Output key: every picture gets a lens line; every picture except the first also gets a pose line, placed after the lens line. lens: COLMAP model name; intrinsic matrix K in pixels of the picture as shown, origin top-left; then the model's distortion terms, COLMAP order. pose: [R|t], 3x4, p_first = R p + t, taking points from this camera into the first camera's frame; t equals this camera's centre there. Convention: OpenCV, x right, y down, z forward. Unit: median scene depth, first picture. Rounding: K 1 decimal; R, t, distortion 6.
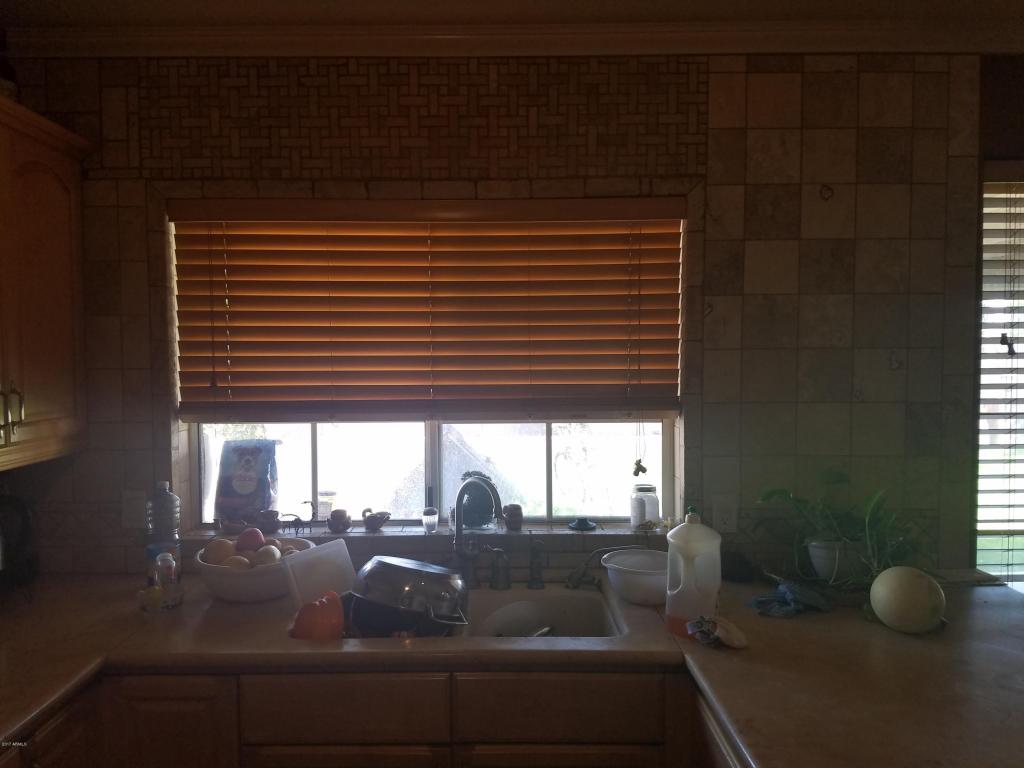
lens RADIAL K [[653.8, 0, 512.0], [0, 653.8, 384.0], [0, 0, 1]] dist [0.103296, -0.147881]
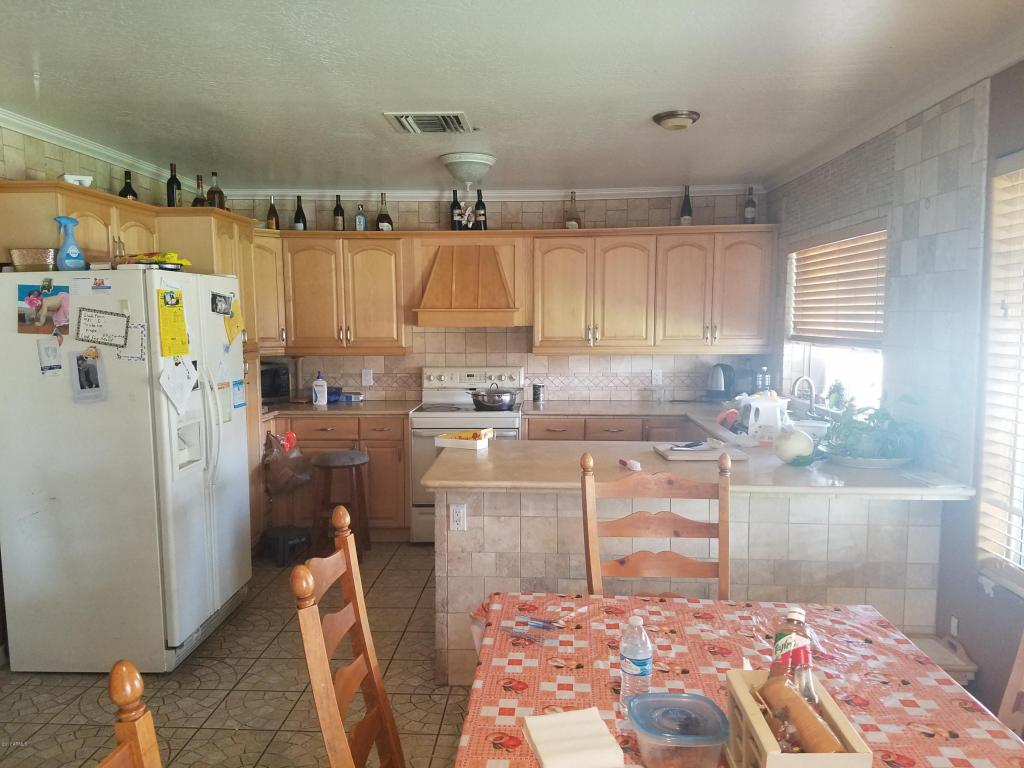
lens RADIAL K [[777.5, 0, 512.0], [0, 777.5, 384.0], [0, 0, 1]] dist [0.155153, -0.296933]
pose [[-0.054152, 0.092850, -0.994206, 2.238054], [-0.053300, 0.993979, 0.095732, -0.012000], [0.997109, 0.058175, -0.048877, 0.218991]]
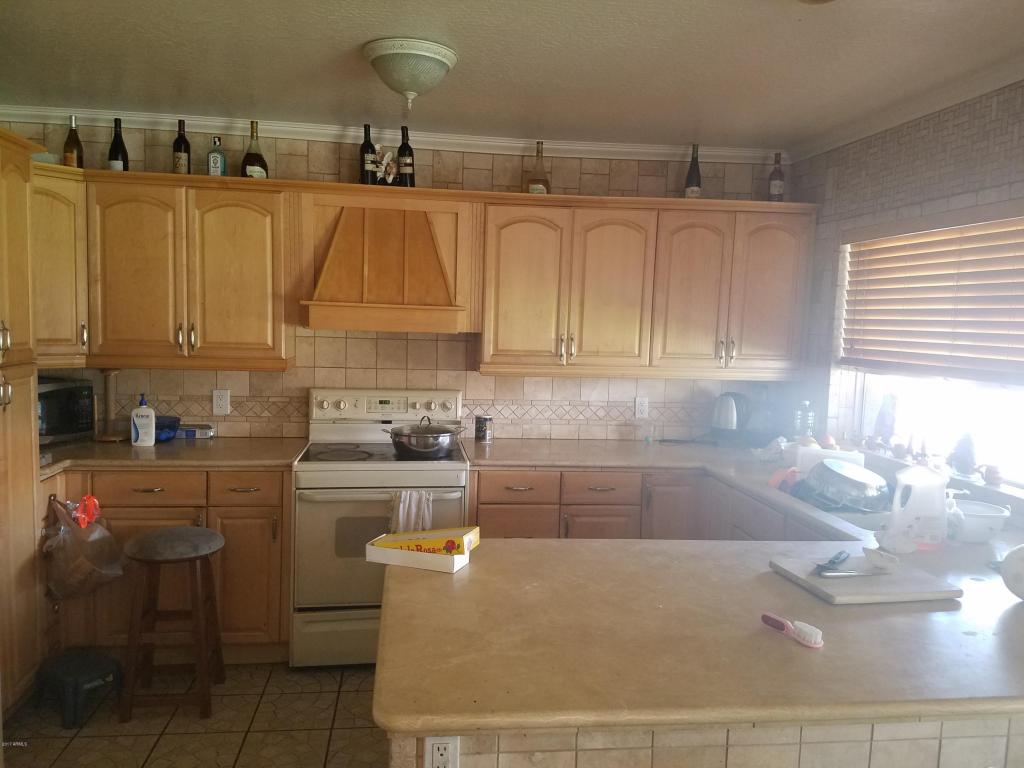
lens RADIAL K [[777.5, 0, 512.0], [0, 777.5, 384.0], [0, 0, 1]] dist [0.155153, -0.296933]
pose [[0.125051, 0.093084, -0.987774, 1.328652], [-0.088063, 0.992701, 0.082399, 0.005390], [0.988234, 0.076683, 0.132336, -0.029789]]
